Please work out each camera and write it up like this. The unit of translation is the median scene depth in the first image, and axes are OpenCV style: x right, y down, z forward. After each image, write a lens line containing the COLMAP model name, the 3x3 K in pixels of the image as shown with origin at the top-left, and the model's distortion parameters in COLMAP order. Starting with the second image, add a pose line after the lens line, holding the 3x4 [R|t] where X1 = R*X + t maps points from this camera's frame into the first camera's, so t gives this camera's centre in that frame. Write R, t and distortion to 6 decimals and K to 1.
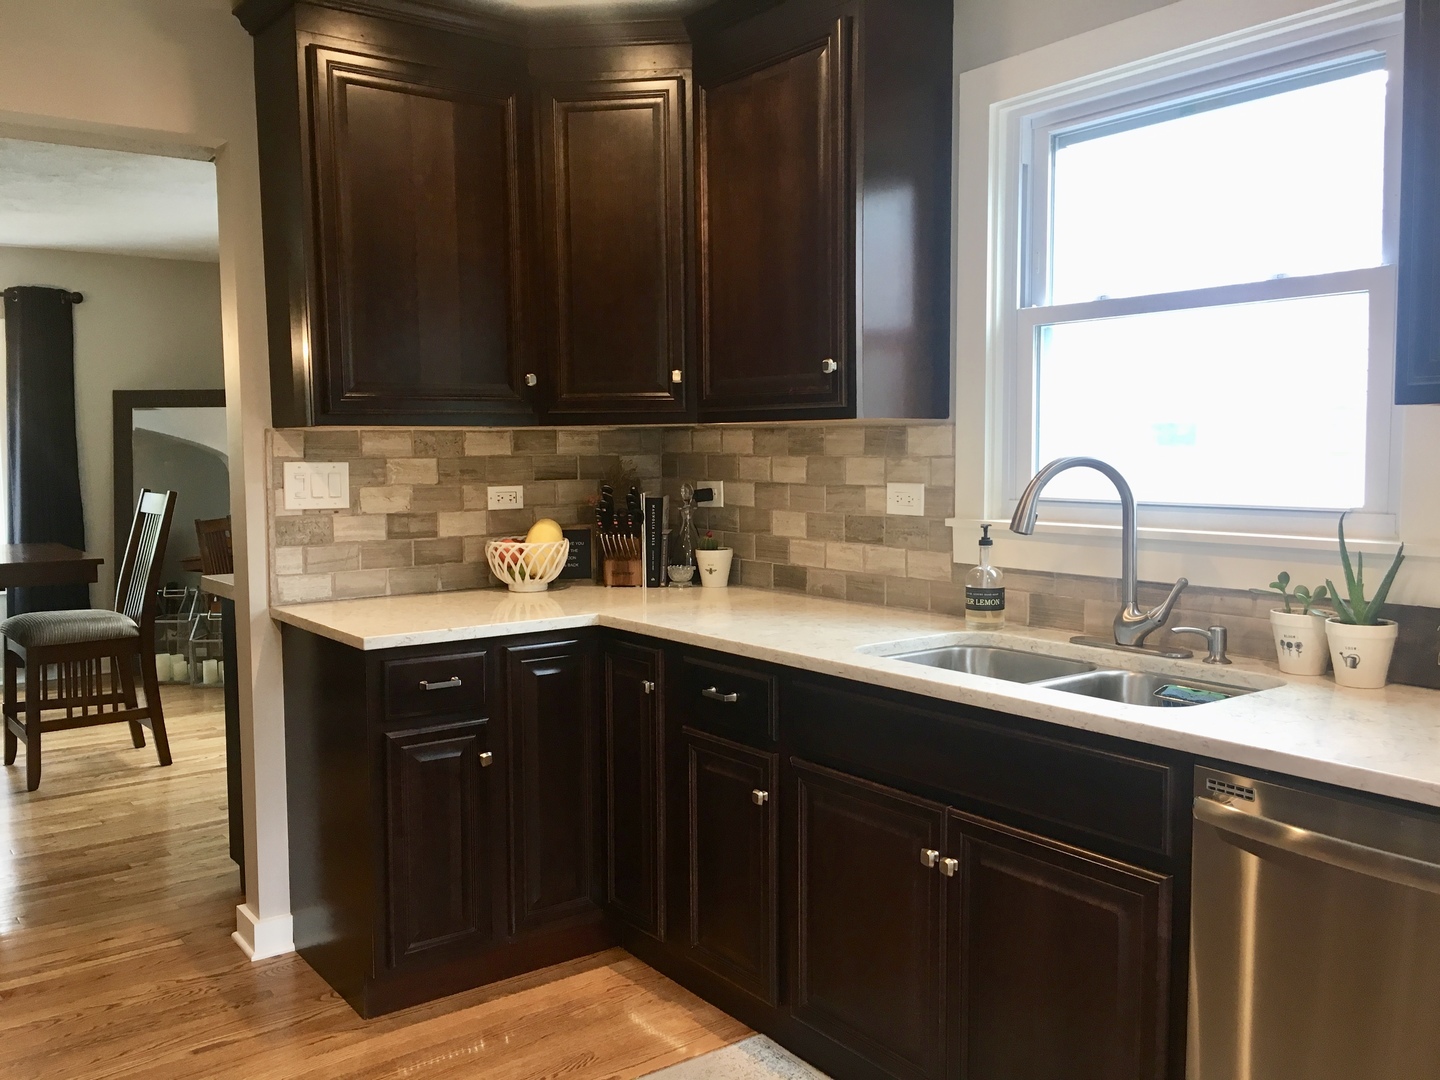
lens RADIAL K [[1236.8, 0, 719.6], [0, 1236.8, 537.5], [0, 0, 1]] dist [0.051244, -0.015135]
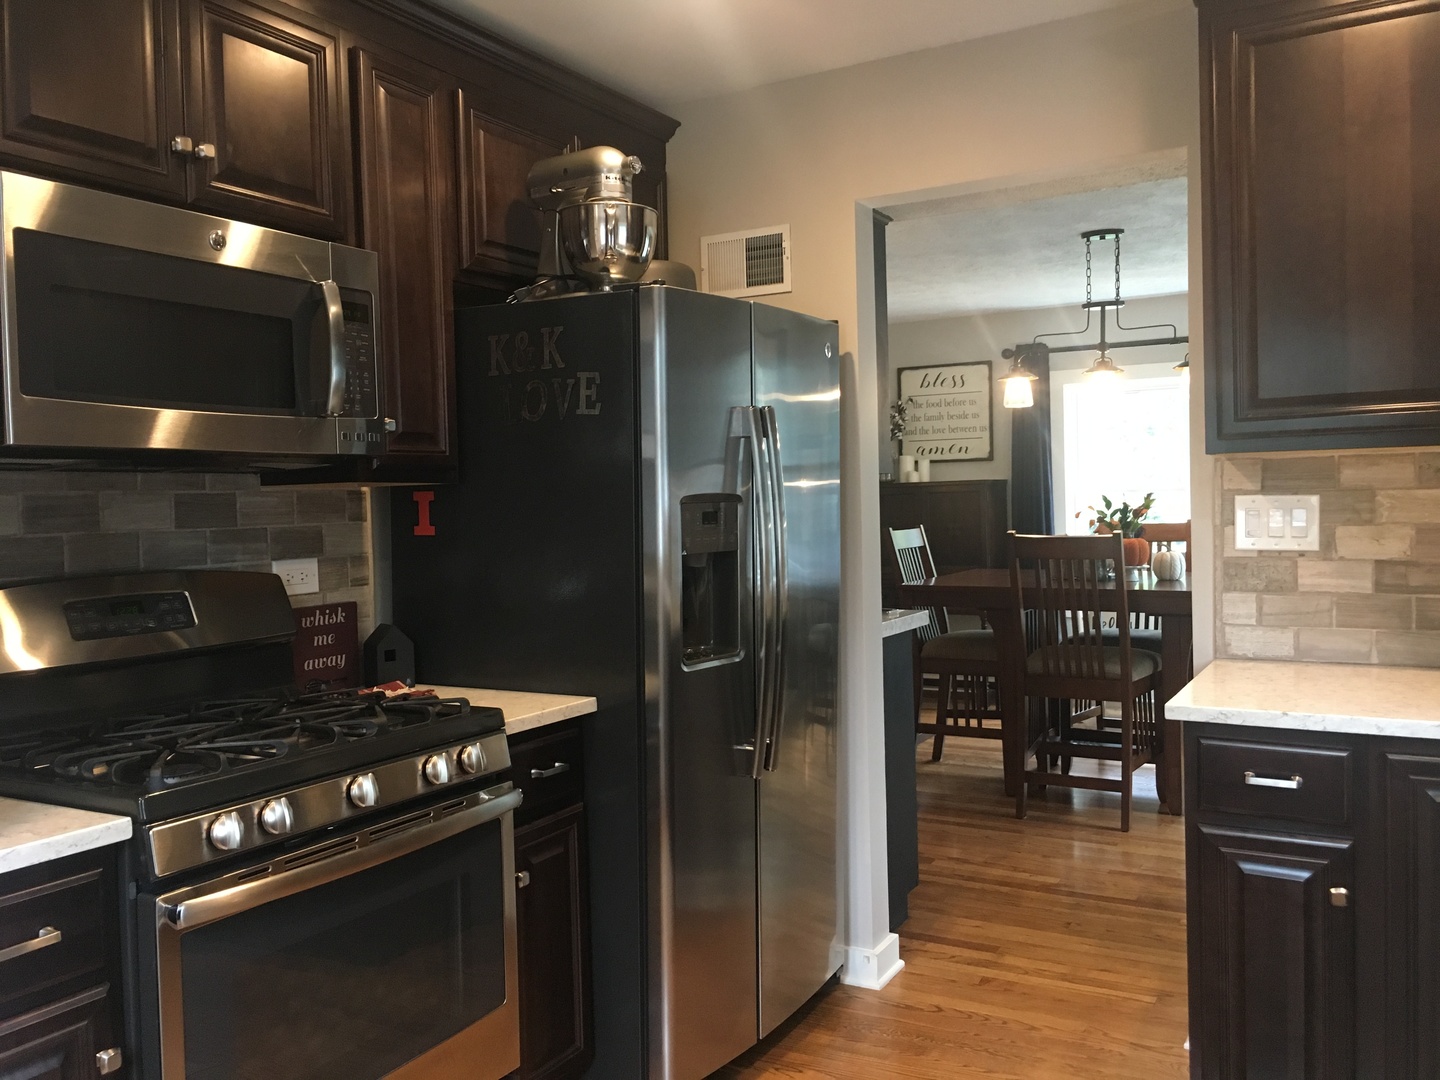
lens RADIAL K [[1236.8, 0, 719.9], [0, 1236.8, 541.4], [0, 0, 1]] dist [0.051244, -0.015135]
pose [[0.406770, 0.034663, -0.912873, 0.292137], [-0.051566, 0.998558, 0.014939, -0.021809], [0.912074, 0.040996, 0.407971, 0.302699]]
